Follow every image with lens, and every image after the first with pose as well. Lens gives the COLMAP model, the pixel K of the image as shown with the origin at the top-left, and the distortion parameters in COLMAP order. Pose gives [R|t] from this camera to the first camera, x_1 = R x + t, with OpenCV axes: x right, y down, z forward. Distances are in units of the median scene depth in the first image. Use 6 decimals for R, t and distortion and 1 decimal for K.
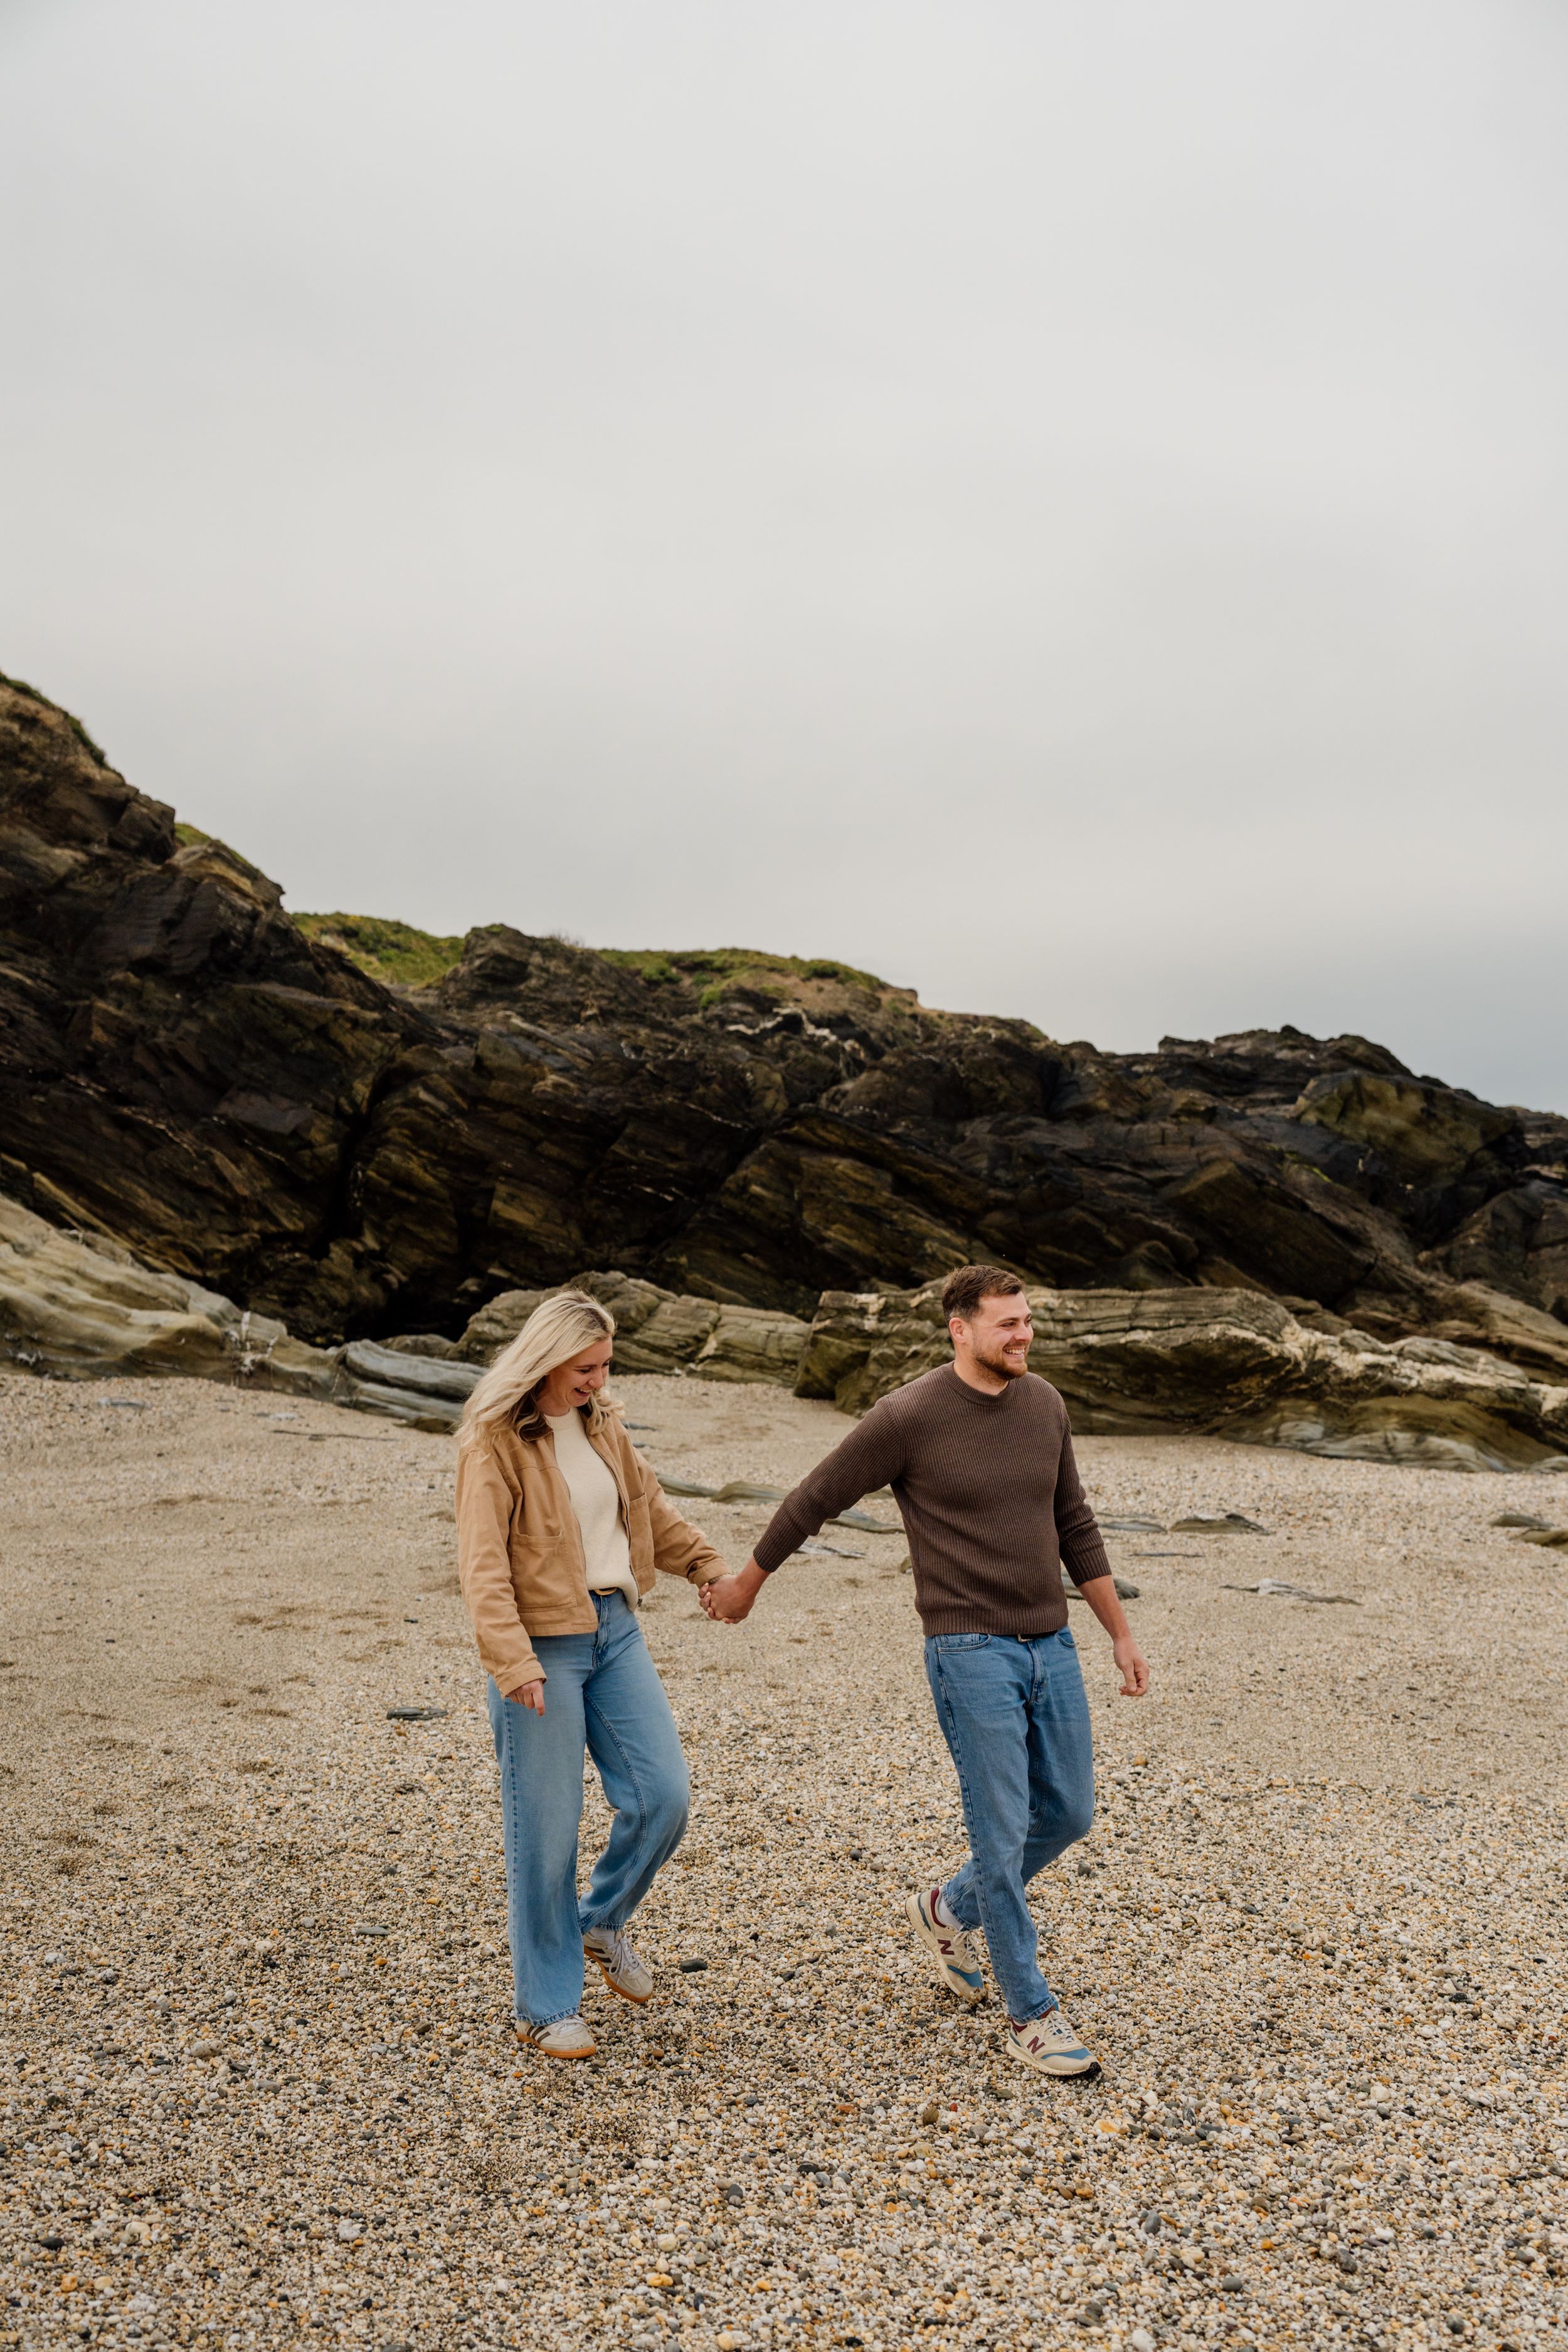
lens RADIAL K [[2704.4, 0, 815.2], [0, 2704.4, 1167.2], [0, 0, 1]] dist [0.014450, 0.000692]
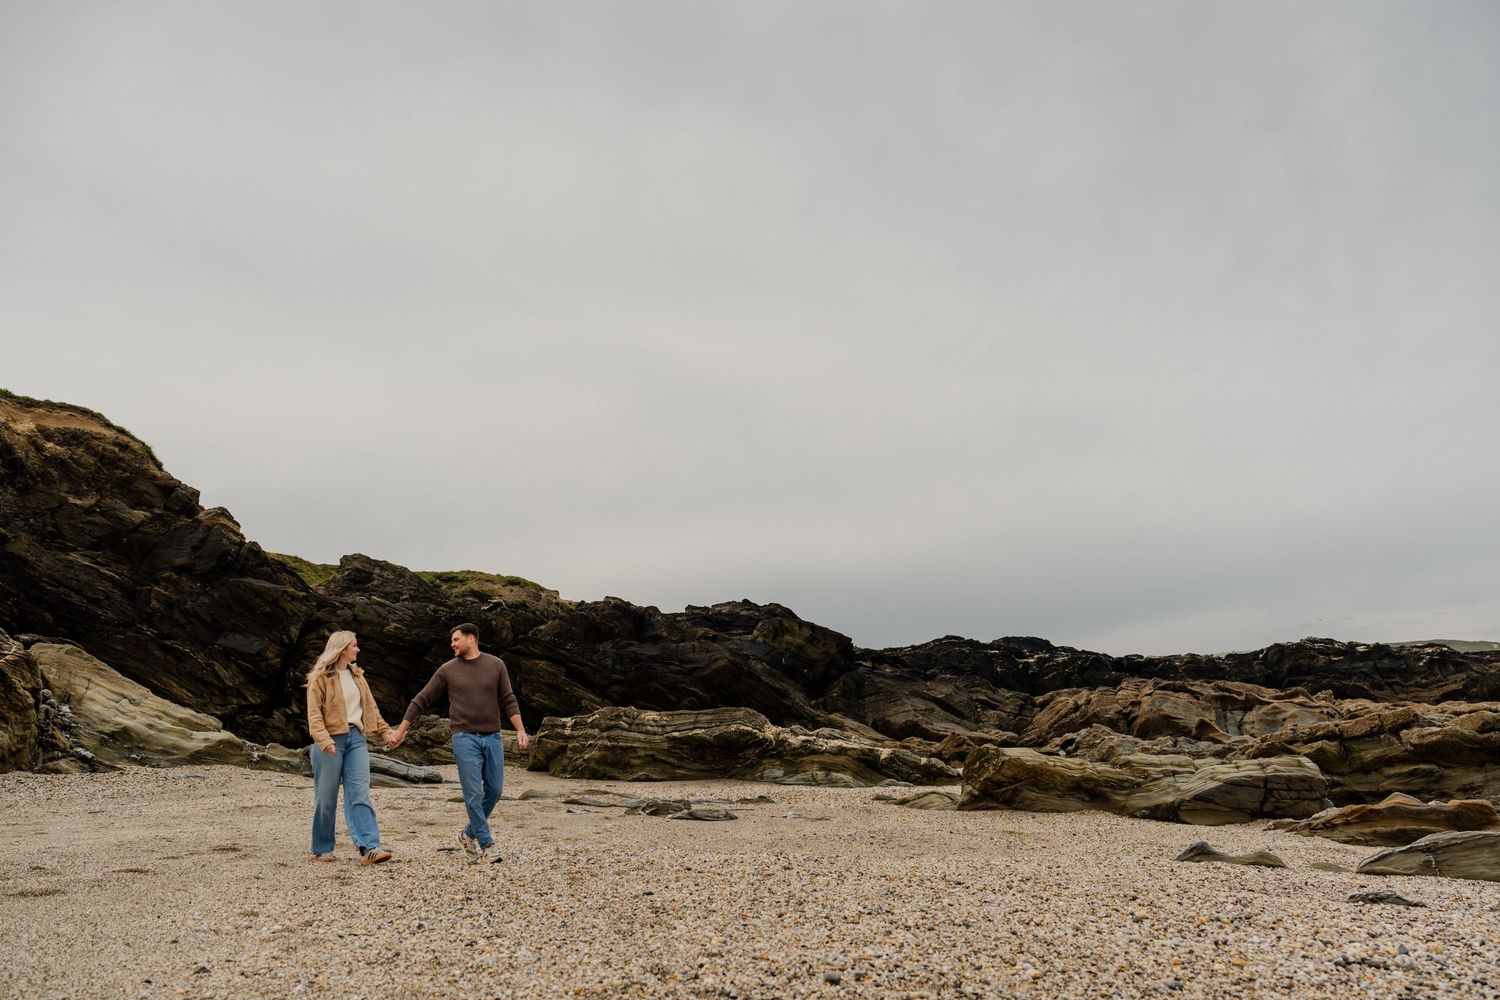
lens RADIAL K [[1500.8, 0, 703.1], [0, 1500.8, 505.0], [0, 0, 1]] dist [-0.000934, 0.013646]
pose [[0.971161, 0.021713, 0.237432, -0.145441], [0.022809, 0.982816, -0.183176, 0.093062], [-0.237330, 0.183309, 0.953977, -0.149579]]
